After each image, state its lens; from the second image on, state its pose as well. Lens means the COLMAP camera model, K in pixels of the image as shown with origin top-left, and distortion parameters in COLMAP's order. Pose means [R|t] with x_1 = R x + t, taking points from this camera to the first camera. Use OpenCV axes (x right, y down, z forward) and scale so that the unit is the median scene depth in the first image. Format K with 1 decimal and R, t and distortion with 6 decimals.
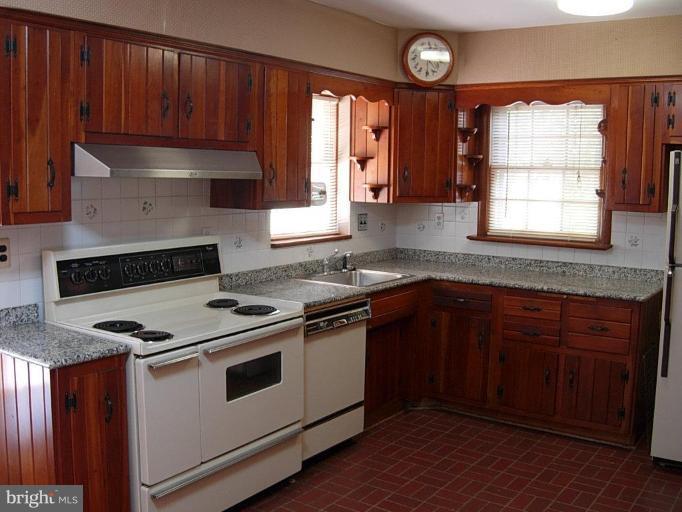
lens RADIAL K [[741.0, 0, 329.7], [0, 741.0, 256.1], [0, 0, 1]] dist [-0.183604, 0.138053]
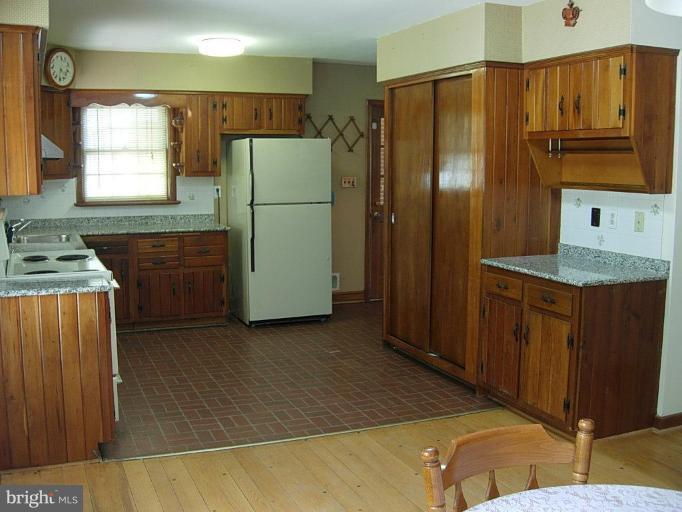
lens RADIAL K [[741.0, 0, 329.7], [0, 741.0, 256.1], [0, 0, 1]] dist [-0.183604, 0.138053]
pose [[0.527886, -0.121052, 0.840645, -0.759563], [0.102517, 0.991635, 0.078418, 0.011678], [-0.843106, 0.044784, 0.535880, -0.078661]]
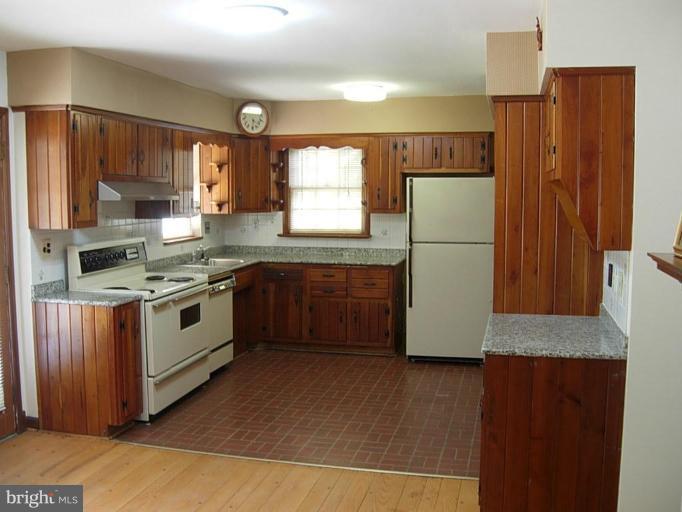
lens RADIAL K [[741.0, 0, 329.7], [0, 741.0, 256.1], [0, 0, 1]] dist [-0.183604, 0.138053]
pose [[0.929015, -0.047039, 0.367039, -0.308365], [0.054613, 0.998455, -0.010270, 0.044156], [-0.365989, 0.029586, 0.930149, -0.505911]]
